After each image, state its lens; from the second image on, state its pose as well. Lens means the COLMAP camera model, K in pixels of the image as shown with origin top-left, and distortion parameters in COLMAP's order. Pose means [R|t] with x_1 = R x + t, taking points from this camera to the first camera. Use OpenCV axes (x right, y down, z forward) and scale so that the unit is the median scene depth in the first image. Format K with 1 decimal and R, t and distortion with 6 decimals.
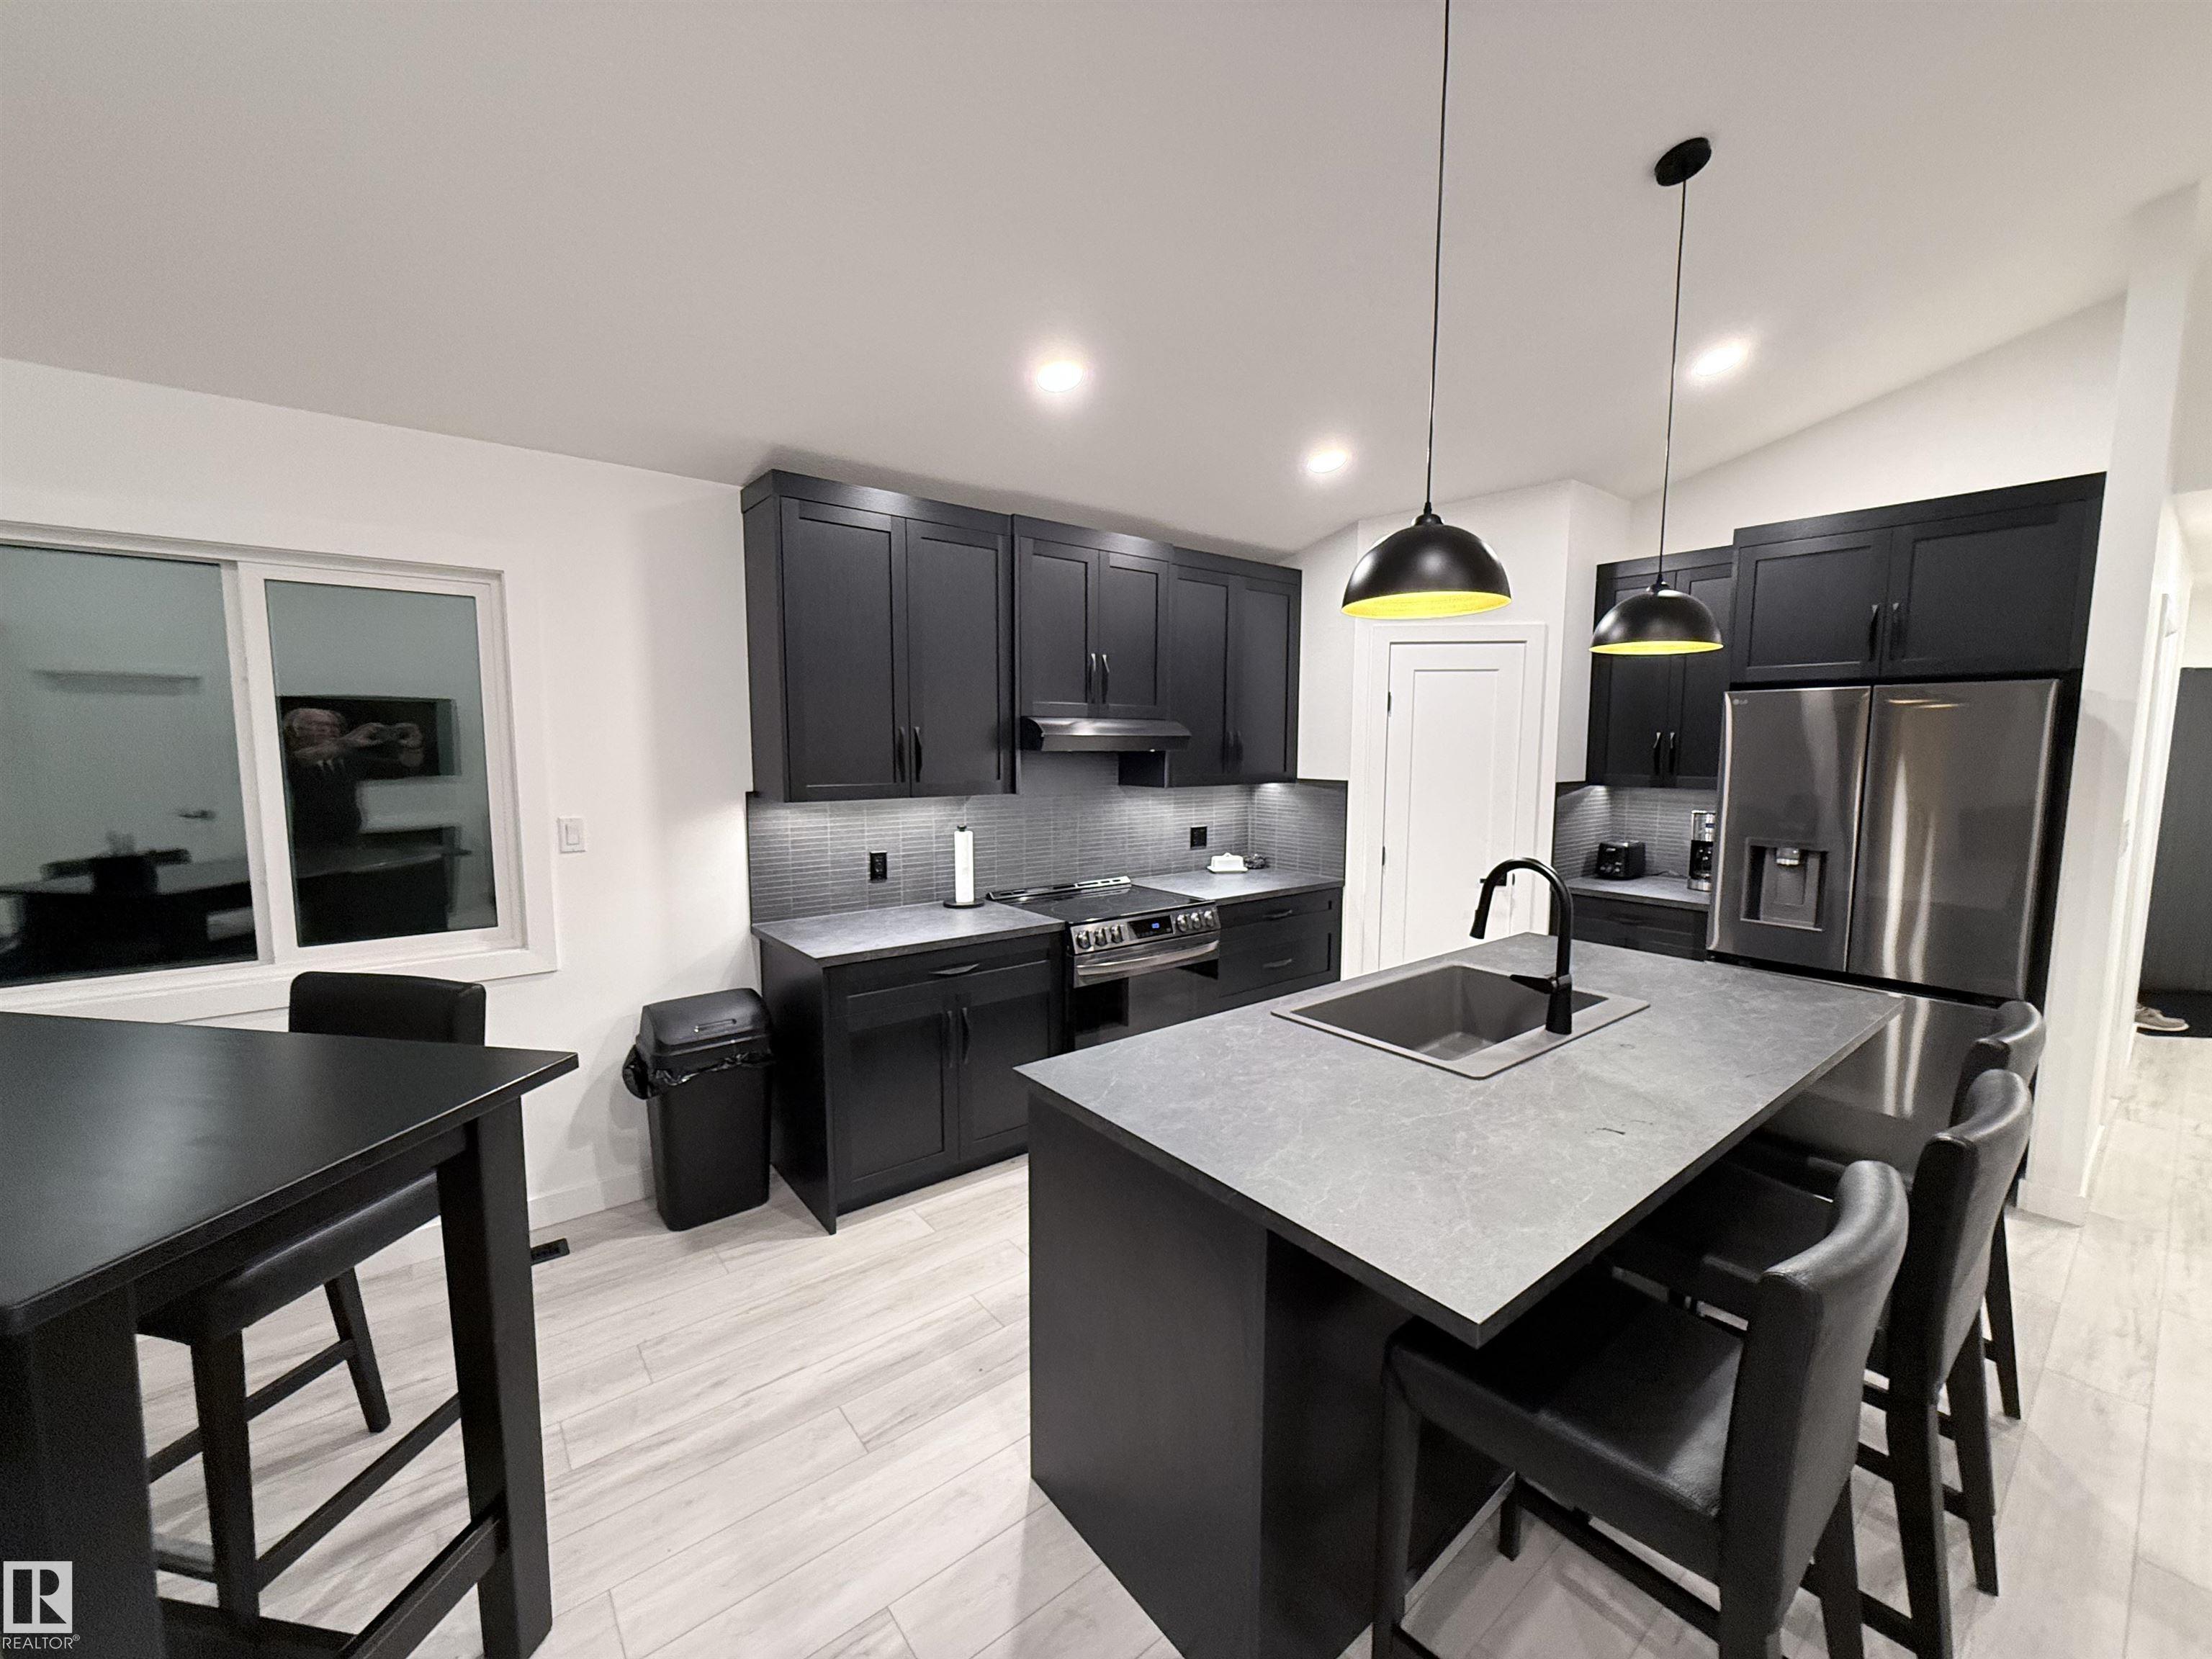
lens RADIAL K [[882.7, 0, 1119.1], [0, 882.7, 830.7], [0, 0, 1]] dist [0.002527, 0.000490]
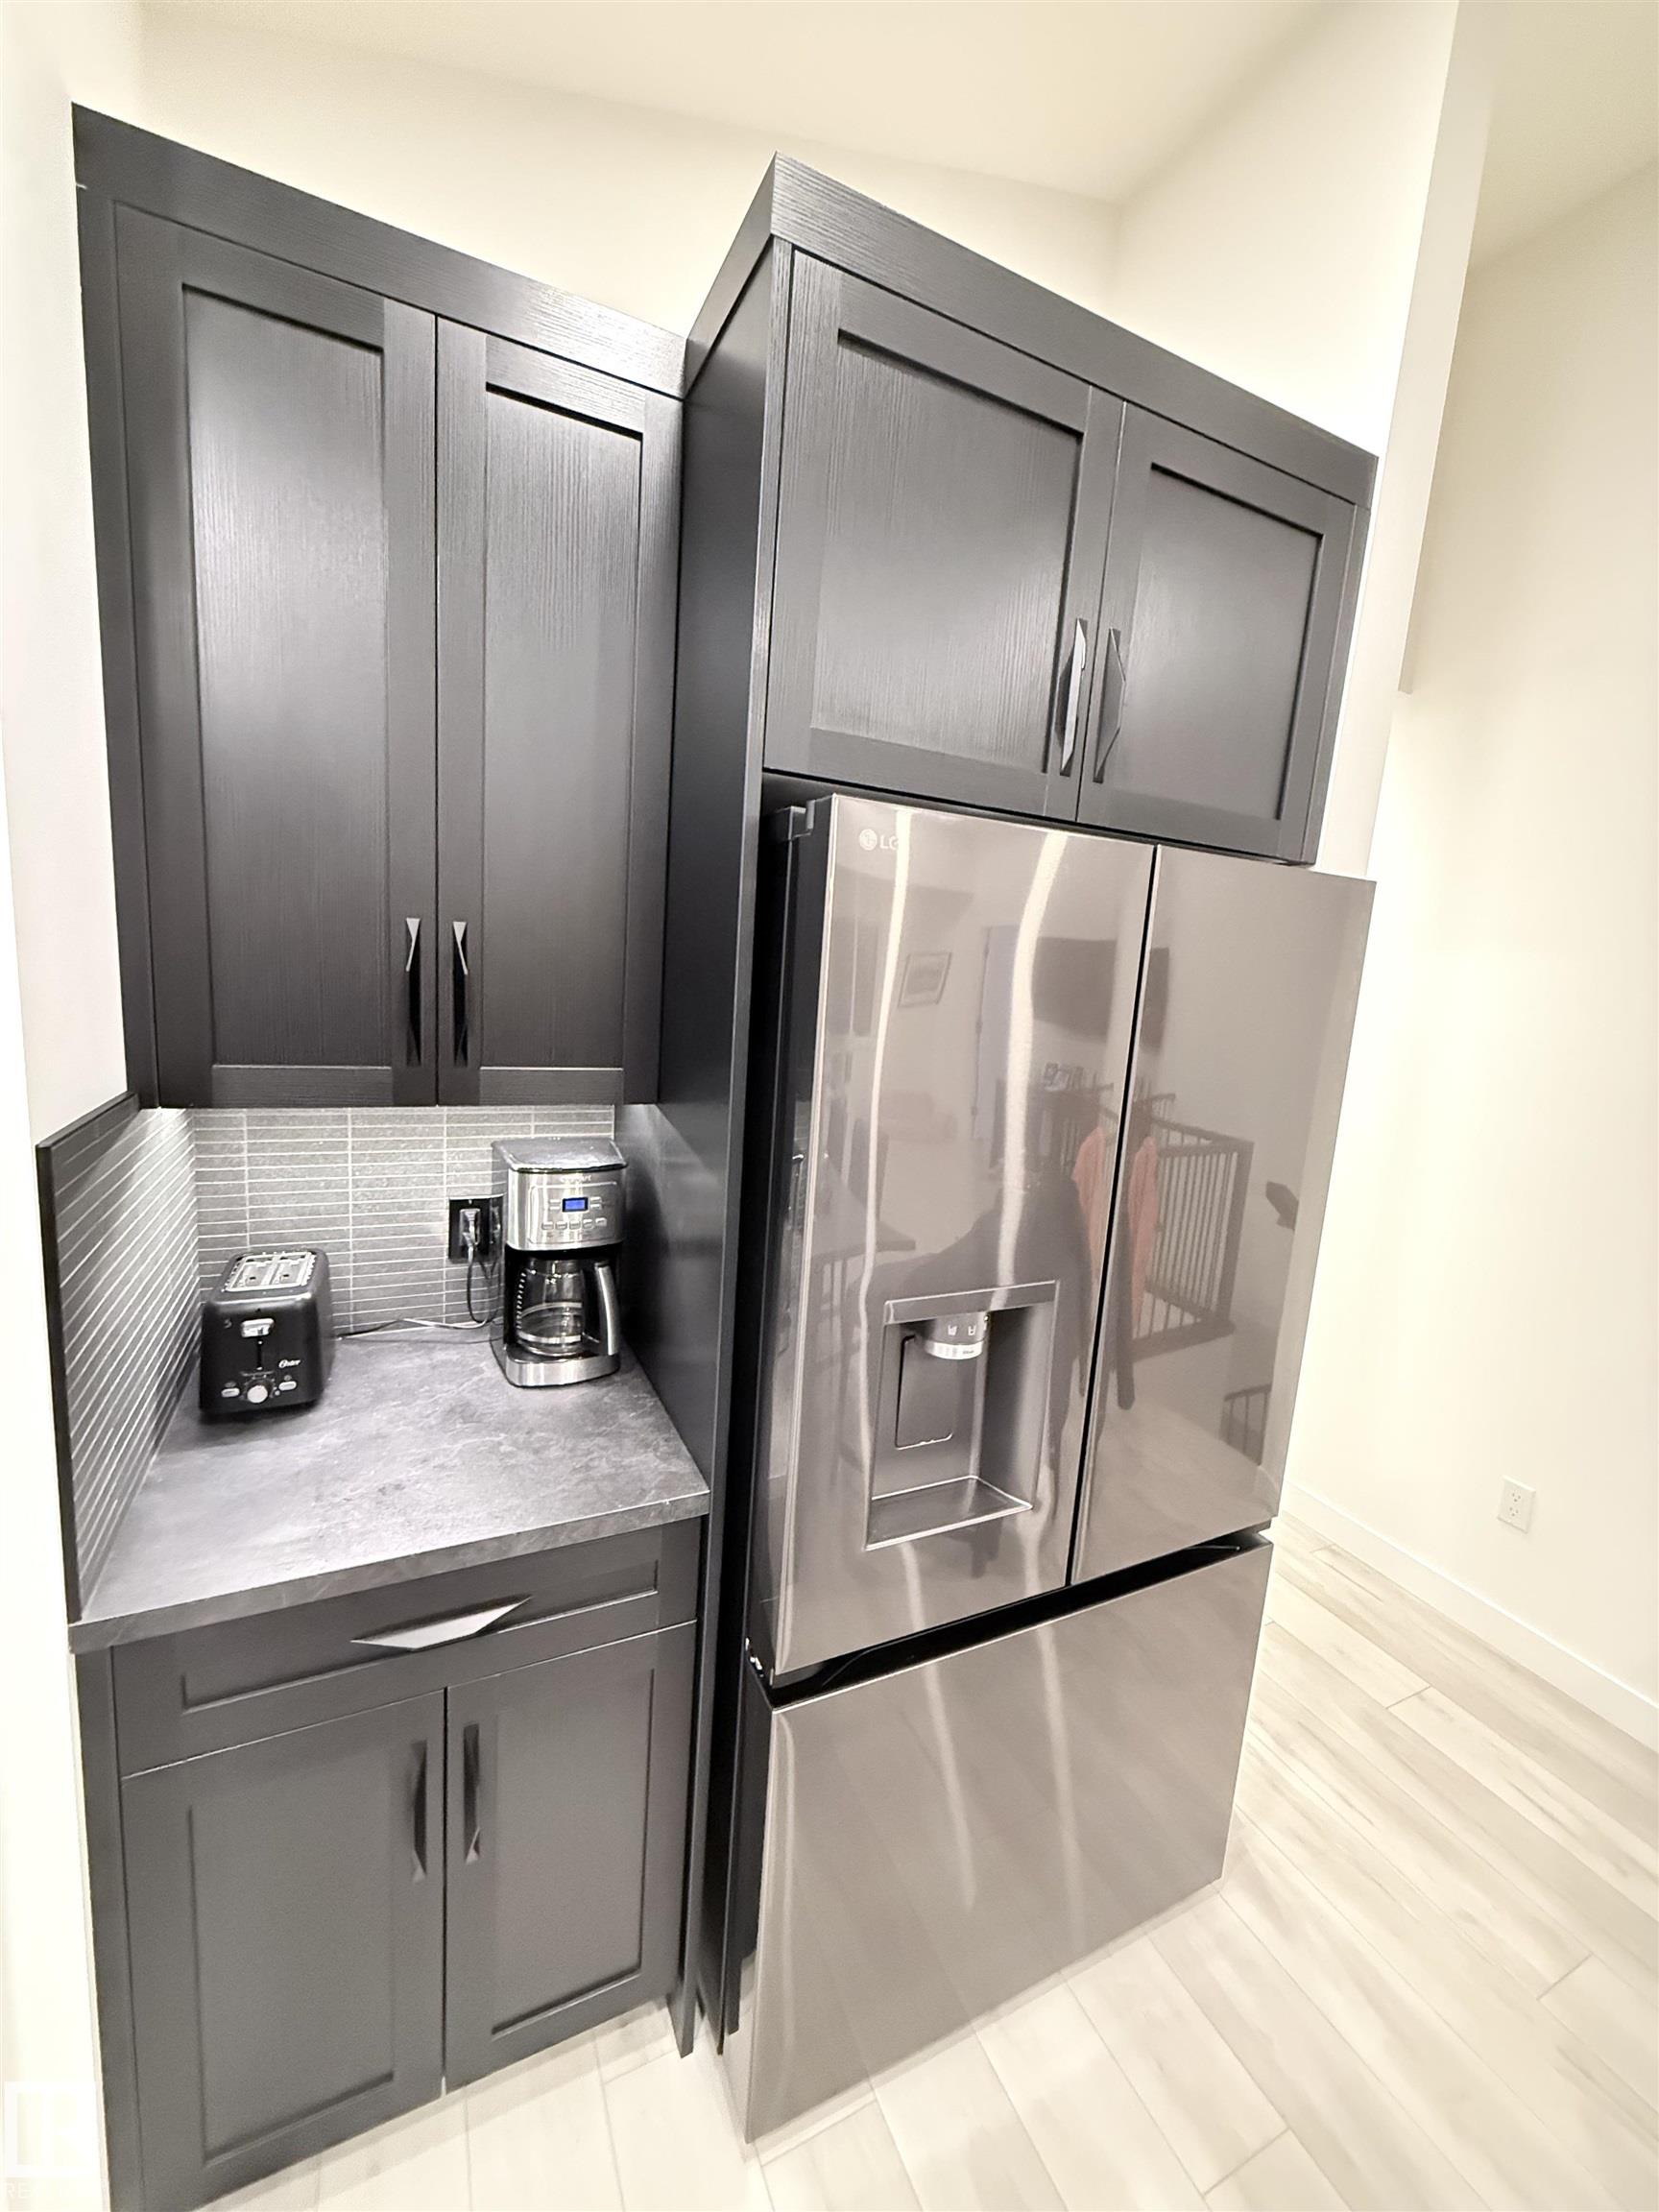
lens RADIAL K [[882.7, 0, 828.7], [0, 882.7, 1090.5], [0, 0, 1]] dist [0.002527, 0.000490]
pose [[0.231635, -0.129851, 0.964097, 0.417637], [0.024608, 0.991516, 0.127632, -0.103267], [-0.972491, -0.005840, 0.232866, 0.935115]]
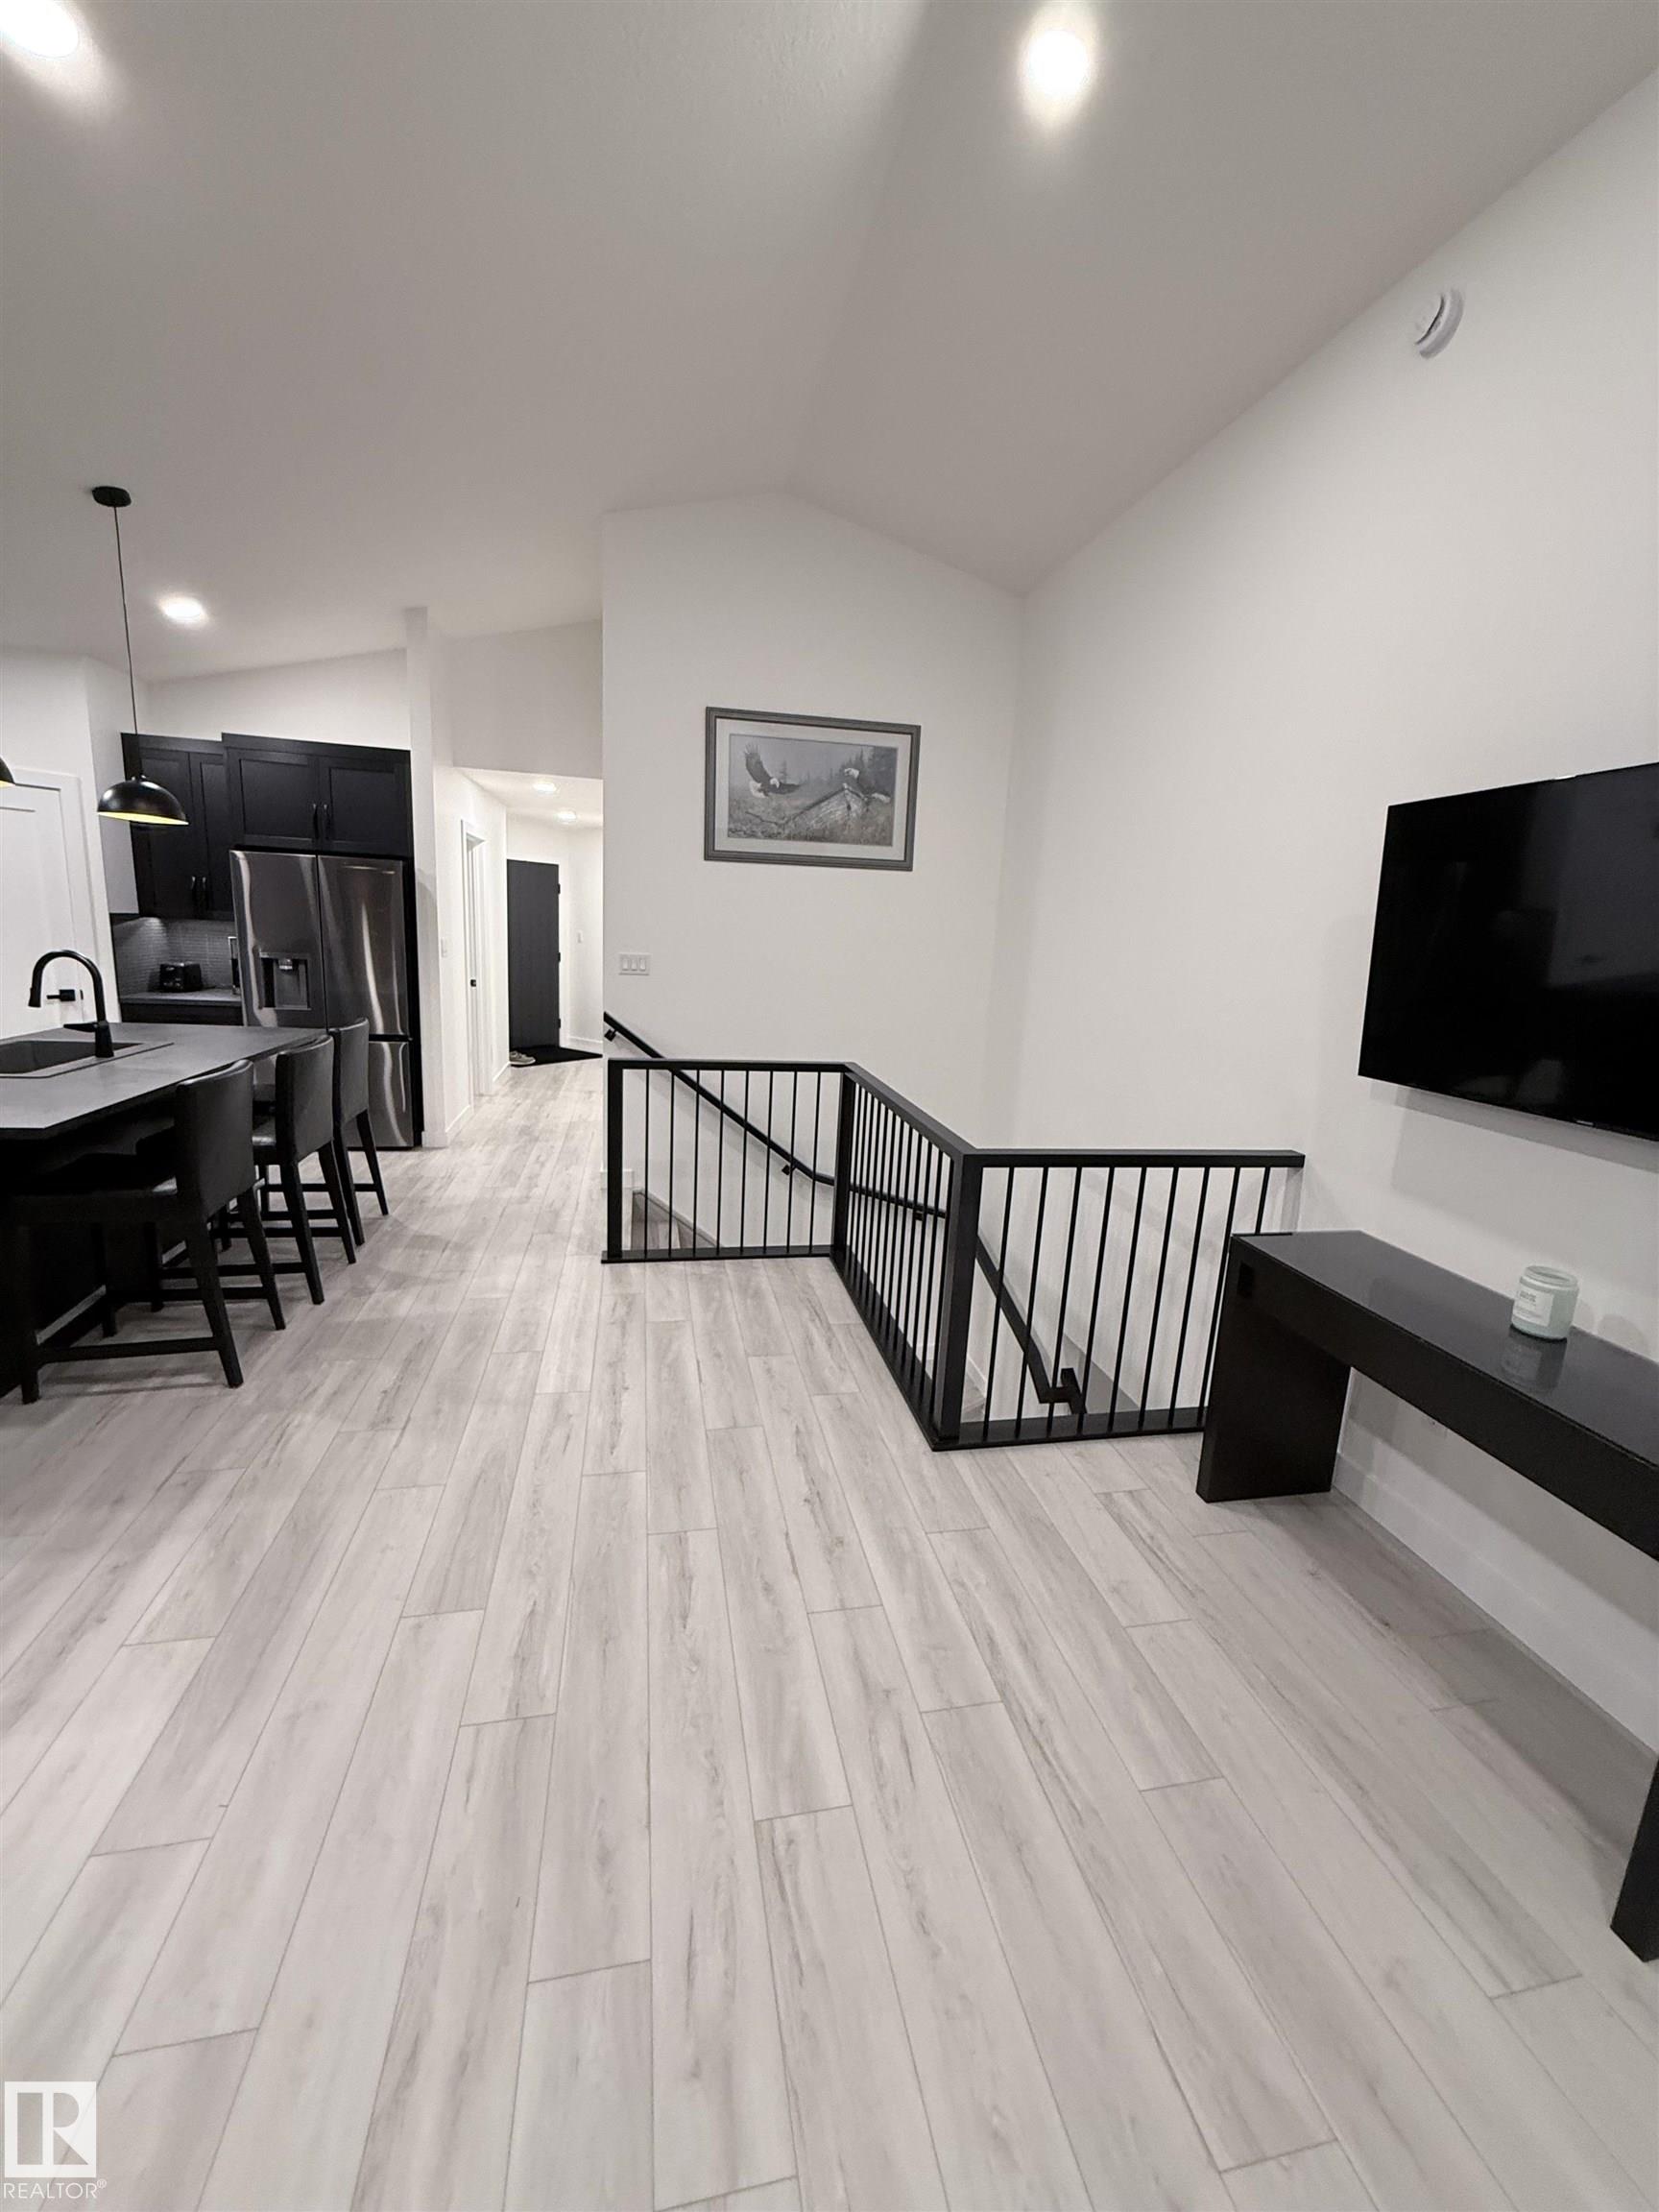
lens RADIAL K [[882.7, 0, 828.8], [0, 882.7, 1103.7], [0, 0, 1]] dist [0.002527, 0.000490]
pose [[0.458092, -0.155979, 0.875113, -0.192493], [0.039279, 0.987075, 0.155374, 0.064651], [-0.888036, -0.036802, 0.458298, -0.541041]]
